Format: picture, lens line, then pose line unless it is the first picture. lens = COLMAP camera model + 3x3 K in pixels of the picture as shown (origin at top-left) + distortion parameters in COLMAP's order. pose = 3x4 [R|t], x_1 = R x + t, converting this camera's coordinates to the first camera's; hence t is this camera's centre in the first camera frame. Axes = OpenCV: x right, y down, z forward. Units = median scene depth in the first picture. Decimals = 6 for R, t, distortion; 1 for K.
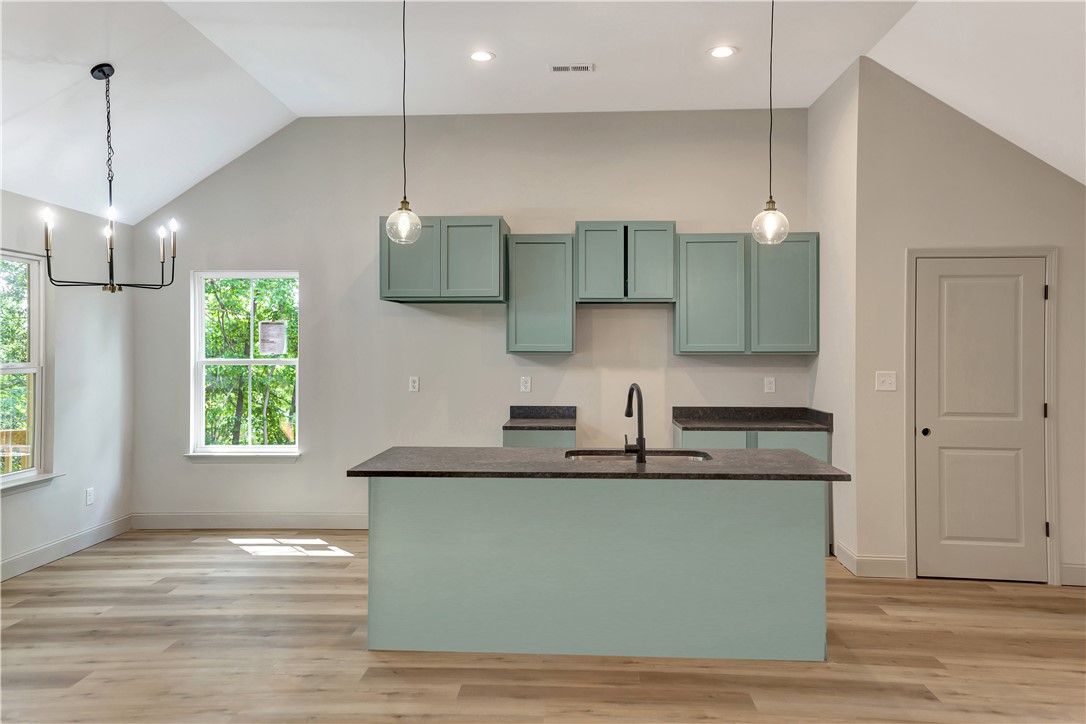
lens RADIAL K [[808.7, 0, 545.0], [0, 808.7, 351.0], [0, 0, 1]] dist [0.002150, 0.224177]
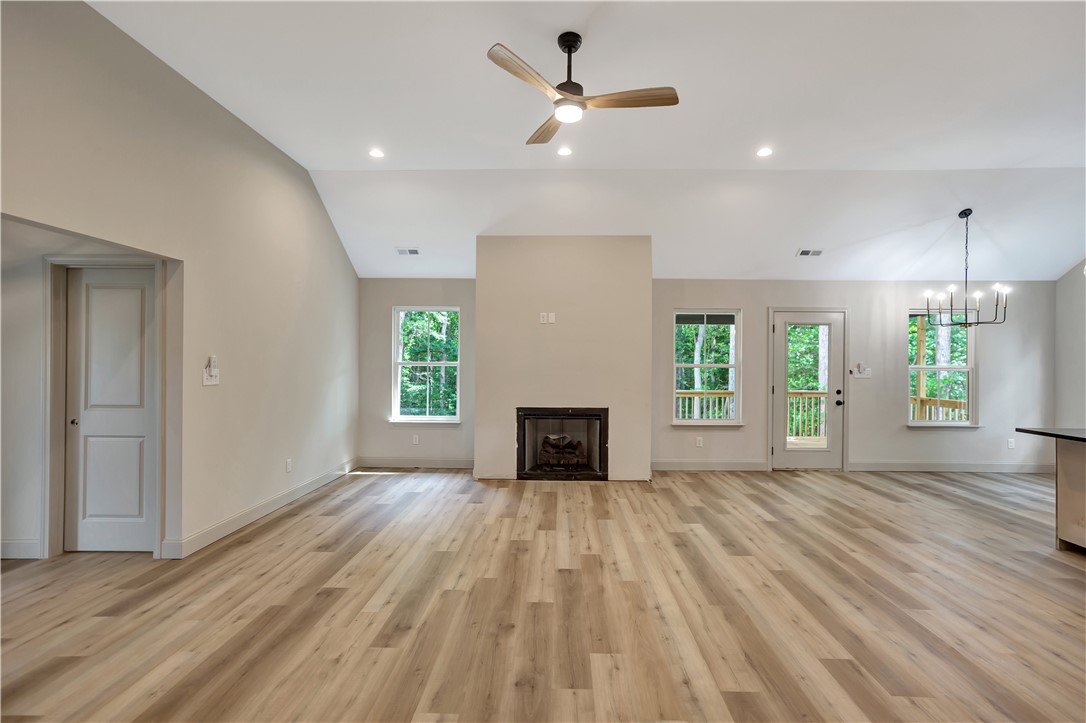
lens RADIAL K [[492.4, 0, 547.9], [0, 492.4, 363.0], [0, 0, 1]] dist [-0.003356, 0.030476]
pose [[0.009409, -0.005799, -0.999939, 0.473886], [-0.008923, 0.999943, -0.005883, 0.019737], [0.999916, 0.008978, 0.009357, 0.019938]]
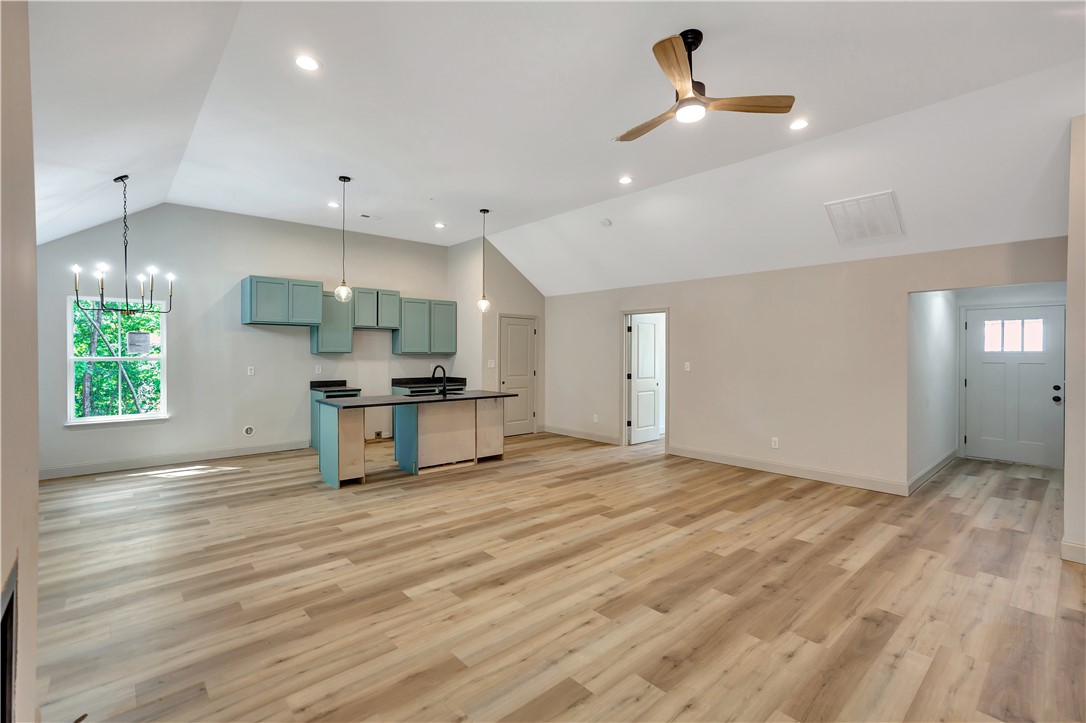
lens RADIAL K [[492.4, 0, 547.9], [0, 492.4, 363.0], [0, 0, 1]] dist [-0.003356, 0.030476]
pose [[0.718459, -0.014568, 0.695417, -0.470536], [-0.001393, 0.999749, 0.022383, -0.000605], [-0.695568, -0.017050, 0.718258, -0.213848]]
